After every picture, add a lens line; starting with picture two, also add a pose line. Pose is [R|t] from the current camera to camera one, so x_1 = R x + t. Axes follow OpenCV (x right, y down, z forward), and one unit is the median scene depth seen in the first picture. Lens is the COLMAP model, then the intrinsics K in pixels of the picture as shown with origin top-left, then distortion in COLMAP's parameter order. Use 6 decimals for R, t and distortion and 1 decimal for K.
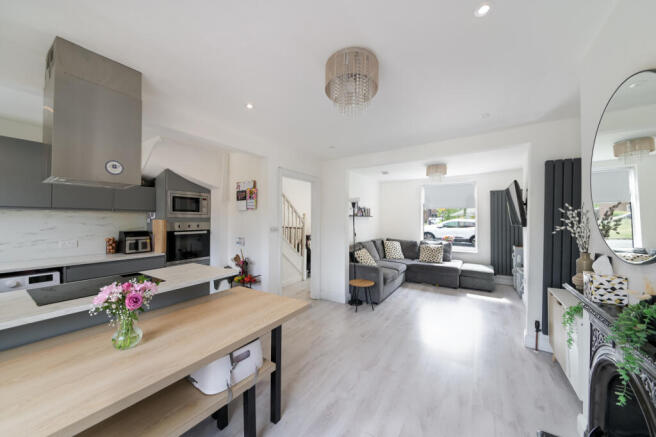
lens RADIAL K [[235.7, 0, 322.7], [0, 235.7, 217.2], [0, 0, 1]] dist [0.003413, 0.000056]
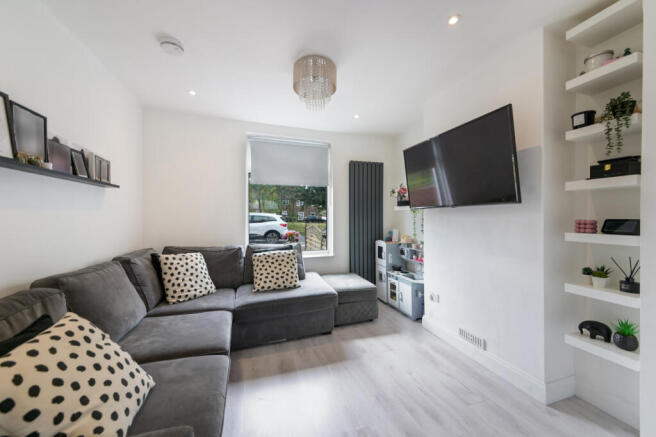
lens RADIAL K [[246.2, 0, 334.7], [0, 246.2, 212.9], [0, 0, 1]] dist [0.009323, -0.001390]
pose [[0.600780, 0.008160, 0.799373, 0.127696], [-0.001806, 0.999959, -0.008849, 0.041141], [-0.799413, 0.003873, 0.600770, 0.609439]]
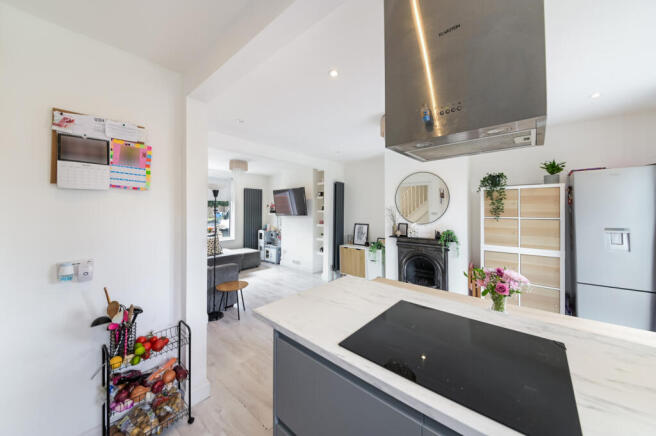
lens RADIAL K [[235.7, 0, 328.1], [0, 235.7, 207.4], [0, 0, 1]] dist [0.003413, 0.000056]
pose [[0.143556, 0.011340, 0.989577, -0.451504], [-0.004230, 0.999932, -0.010845, 0.002125], [-0.989633, -0.002629, 0.143594, 0.378966]]
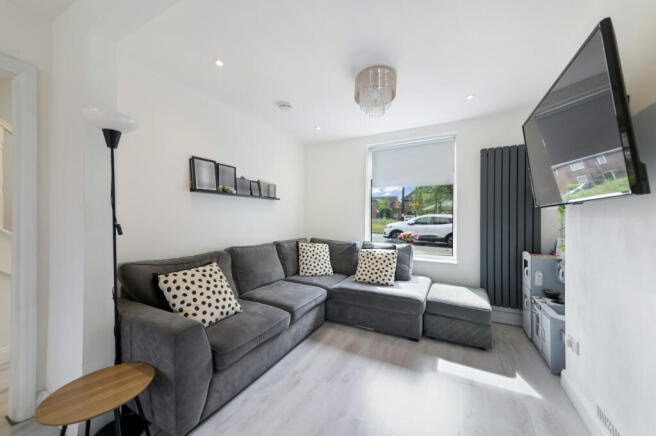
lens RADIAL K [[235.8, 0, 331.2], [0, 235.8, 219.2], [0, 0, 1]] dist [0.030145, -0.000137]
pose [[0.994232, 0.002167, 0.107231, 0.307342], [-0.003453, 0.999924, 0.011811, 0.041323], [-0.107197, -0.012113, 0.994164, 0.484182]]
